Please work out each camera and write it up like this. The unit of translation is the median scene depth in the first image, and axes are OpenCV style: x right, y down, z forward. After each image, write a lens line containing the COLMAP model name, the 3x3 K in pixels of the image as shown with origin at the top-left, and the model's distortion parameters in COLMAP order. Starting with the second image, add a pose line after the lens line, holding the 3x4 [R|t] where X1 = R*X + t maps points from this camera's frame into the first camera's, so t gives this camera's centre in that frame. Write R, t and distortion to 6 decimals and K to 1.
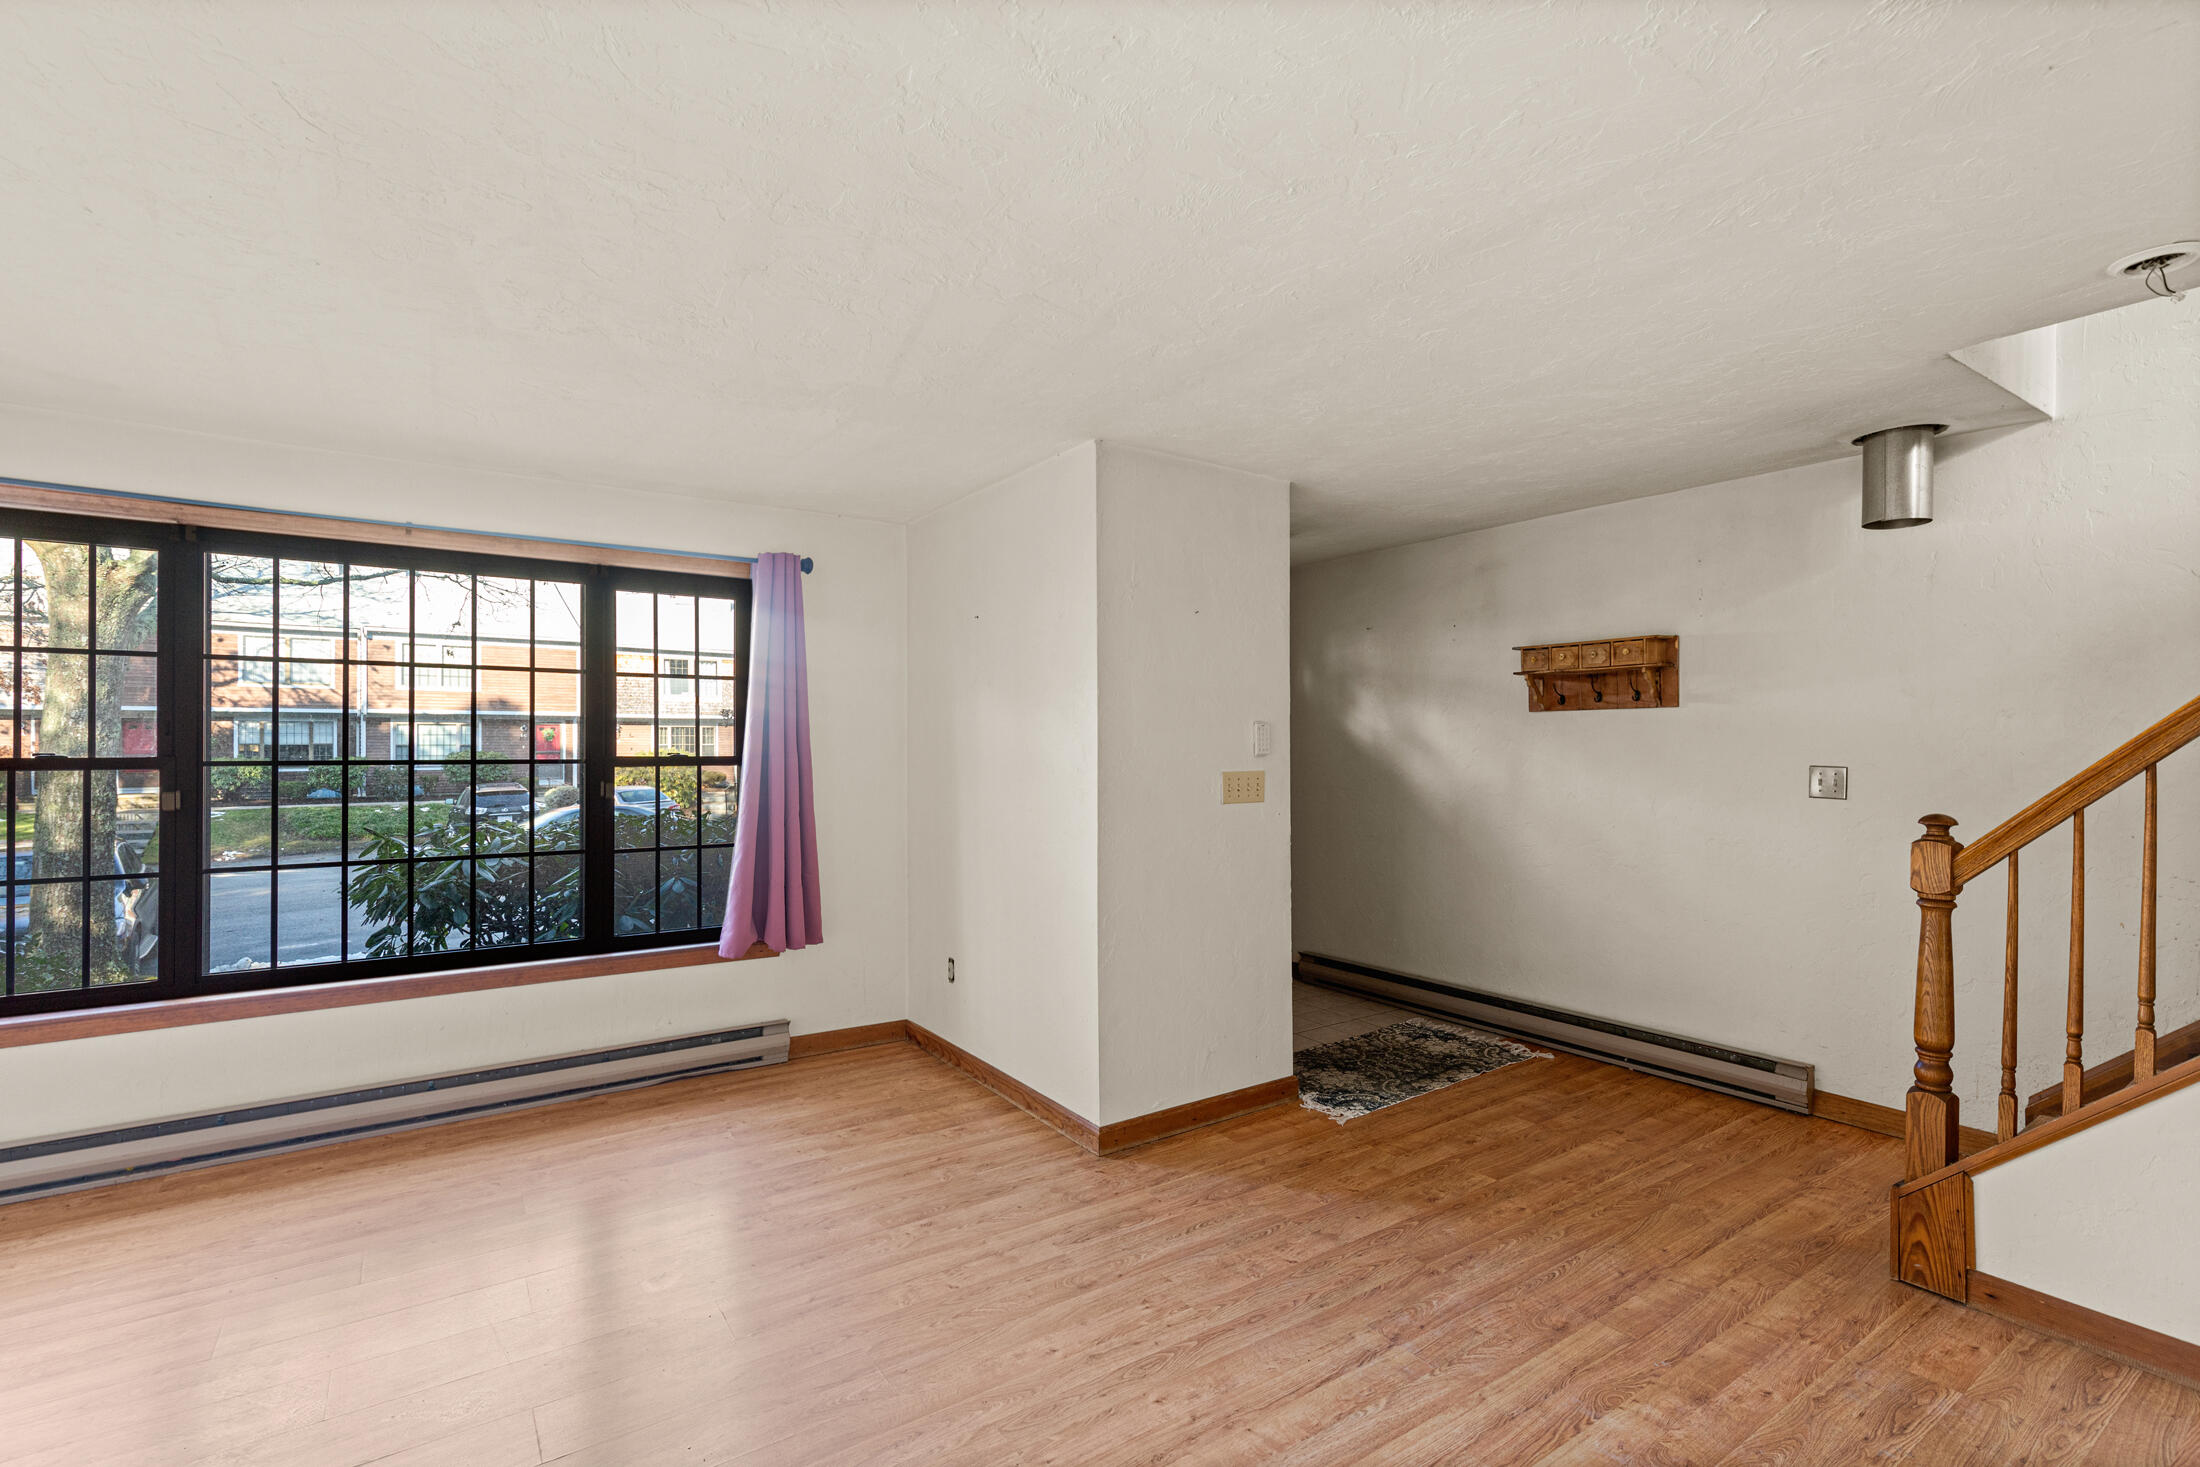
lens RADIAL K [[1002.2, 0, 1105.3], [0, 1002.2, 750.6], [0, 0, 1]] dist [0.003627, 0.000302]
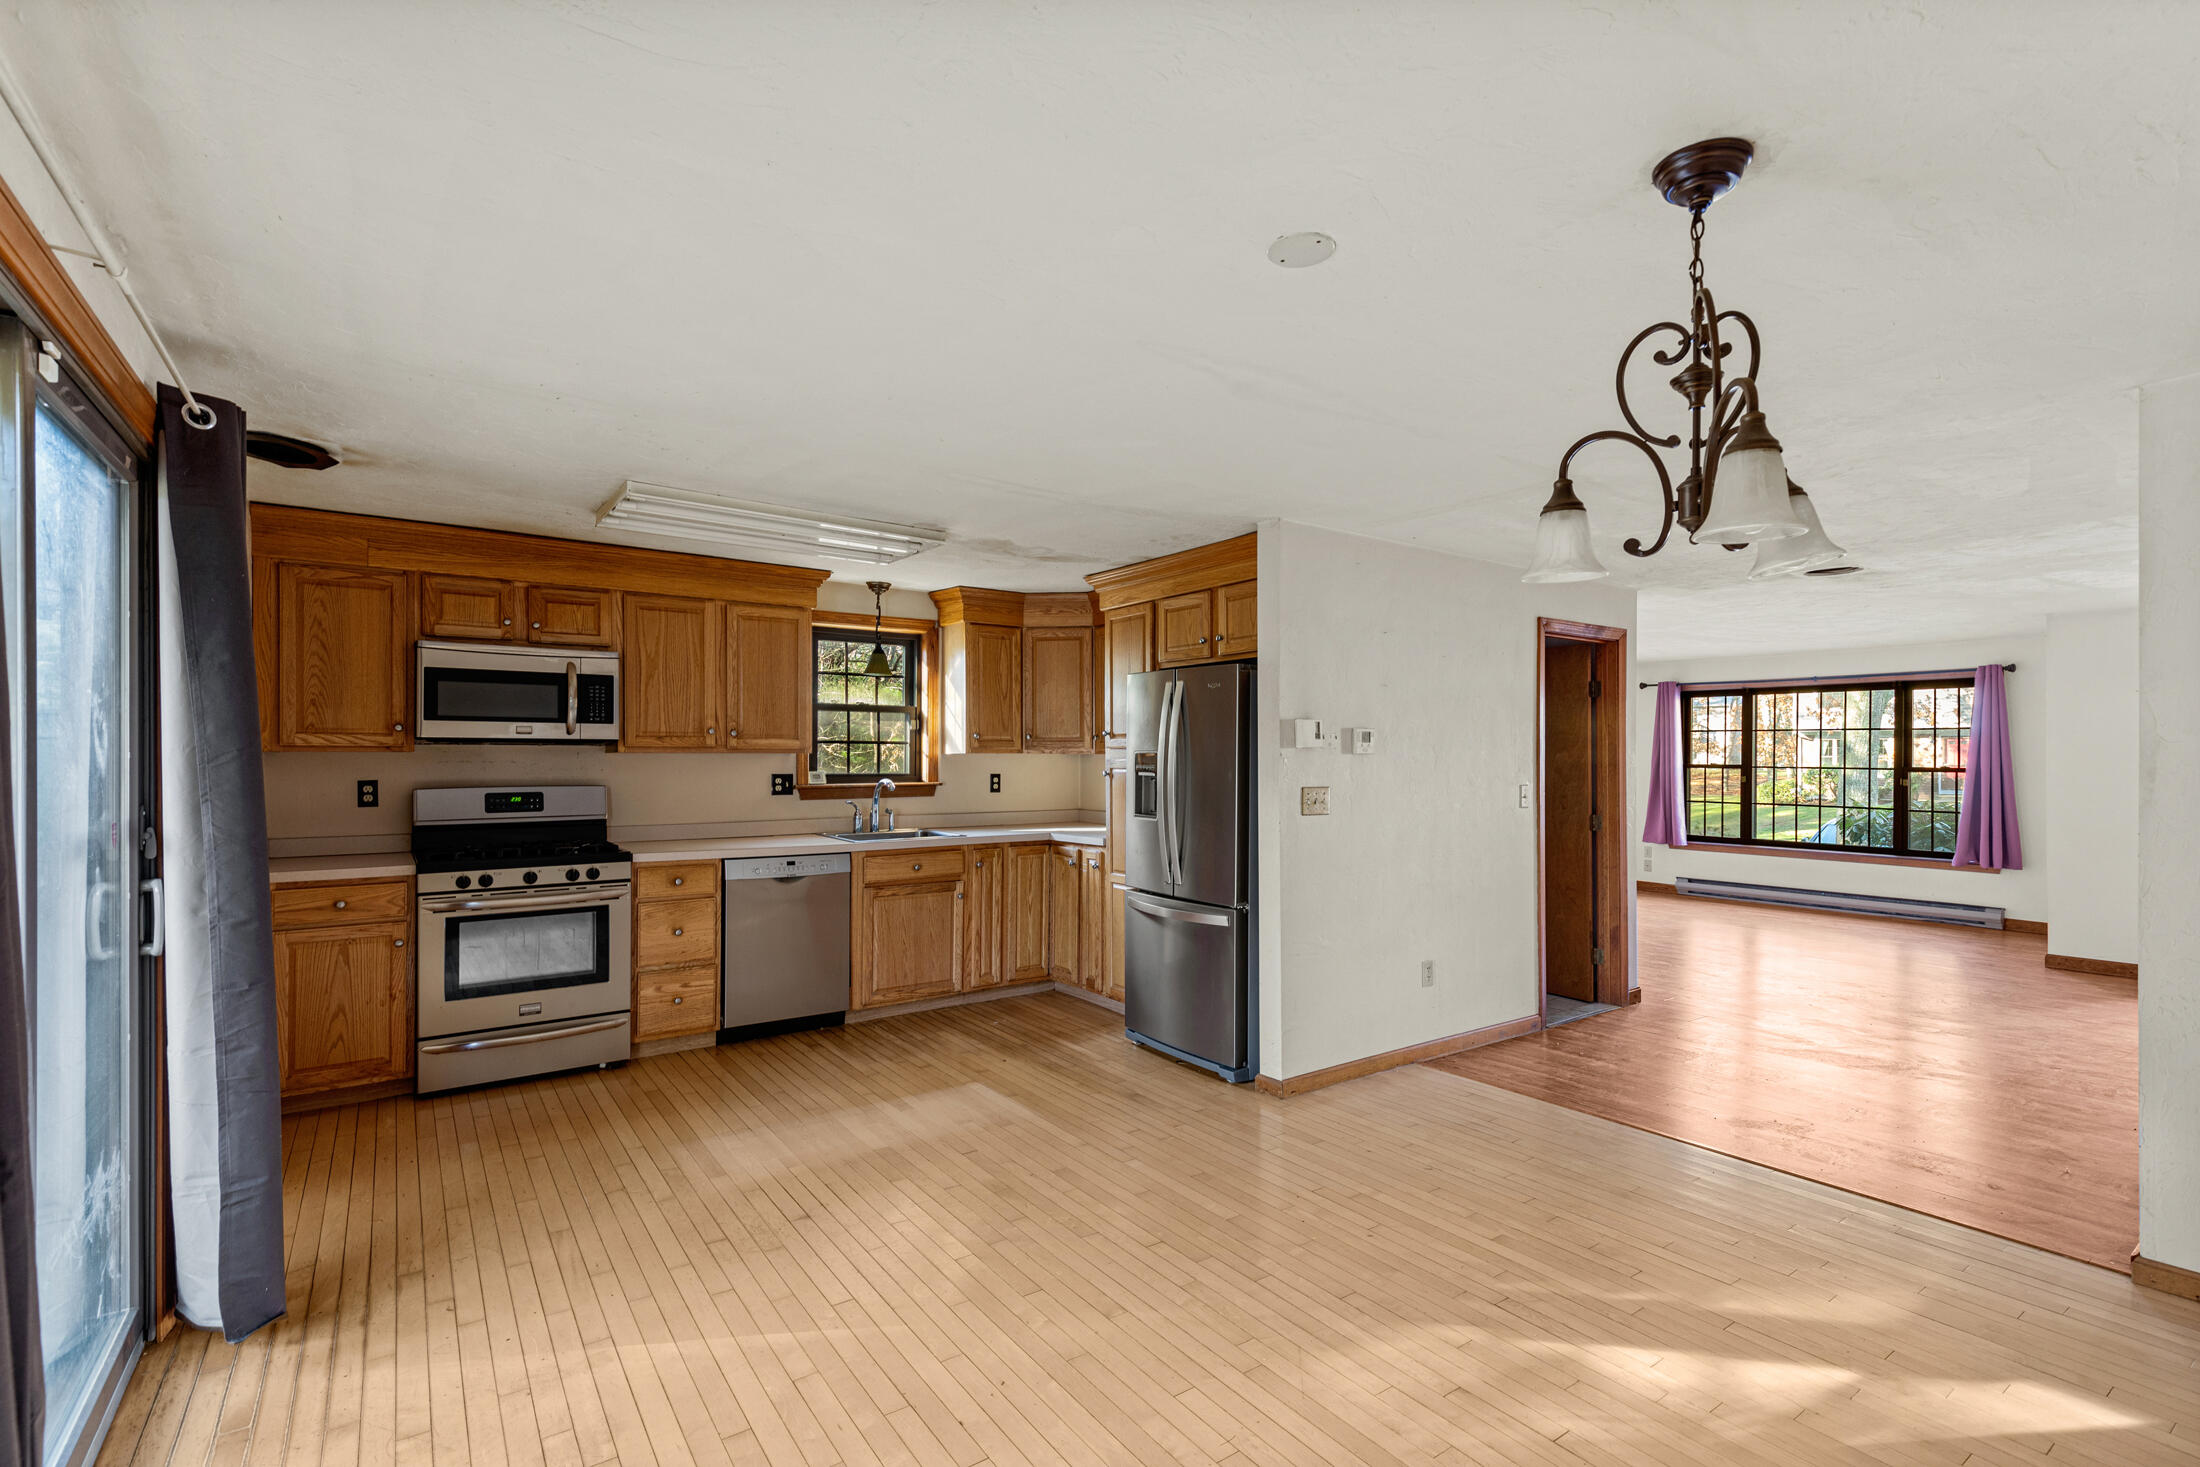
lens RADIAL K [[1002.2, 0, 1105.3], [0, 1002.2, 750.6], [0, 0, 1]] dist [0.003627, 0.000302]
pose [[0.015723, -0.006030, -0.999858, 1.873502], [-0.009542, 0.999935, -0.006180, -0.000395], [0.999831, 0.009638, 0.015664, -0.877726]]
